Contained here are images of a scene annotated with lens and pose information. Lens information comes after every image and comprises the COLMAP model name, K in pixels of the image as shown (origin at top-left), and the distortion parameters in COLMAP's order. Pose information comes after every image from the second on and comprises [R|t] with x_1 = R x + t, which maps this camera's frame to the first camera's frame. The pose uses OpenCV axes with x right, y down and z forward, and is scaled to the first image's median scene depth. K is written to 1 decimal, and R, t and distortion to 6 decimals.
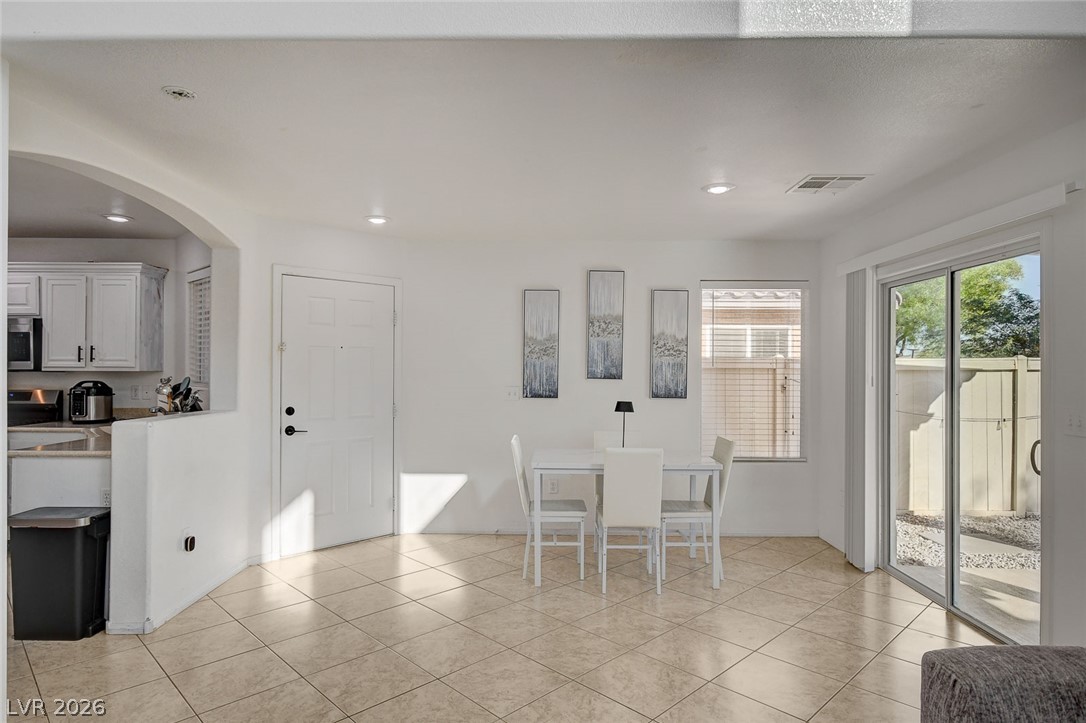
lens RADIAL K [[614.1, 0, 538.2], [0, 614.1, 364.5], [0, 0, 1]] dist [-0.002435, -0.001020]
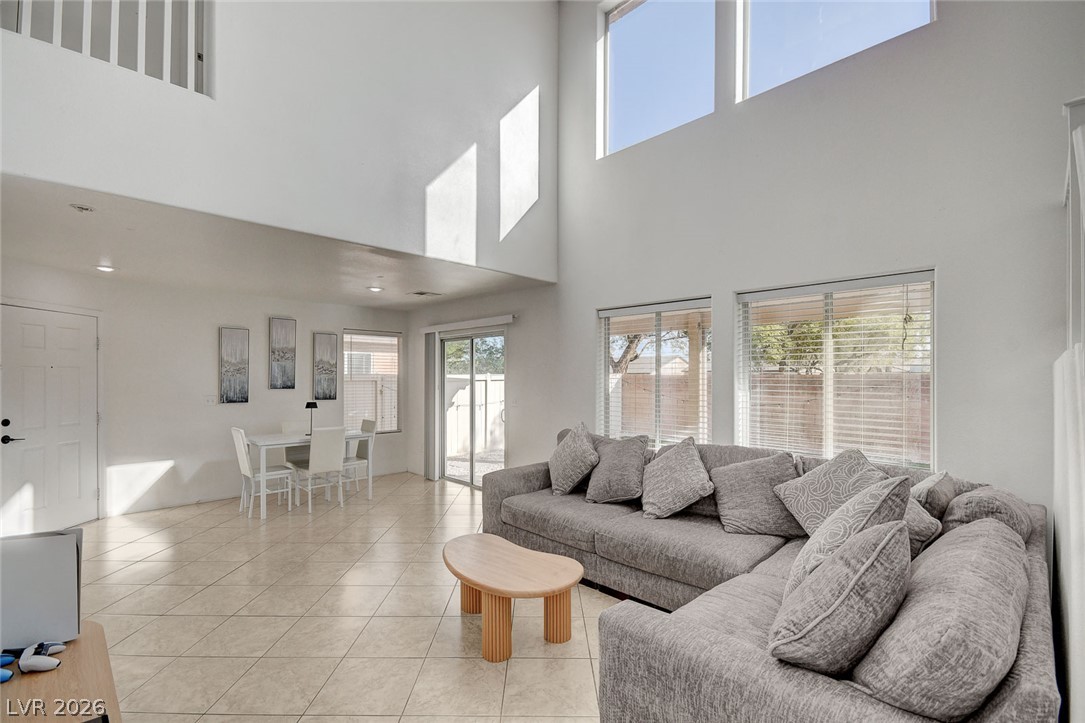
lens RADIAL K [[482.6, 0, 540.0], [0, 482.6, 376.1], [0, 0, 1]] dist [-0.000198, -0.000059]
pose [[0.696288, -0.002663, 0.717757, -0.311974], [0.000708, 0.999995, 0.003024, -0.011806], [-0.717762, -0.001597, 0.696287, -0.307885]]
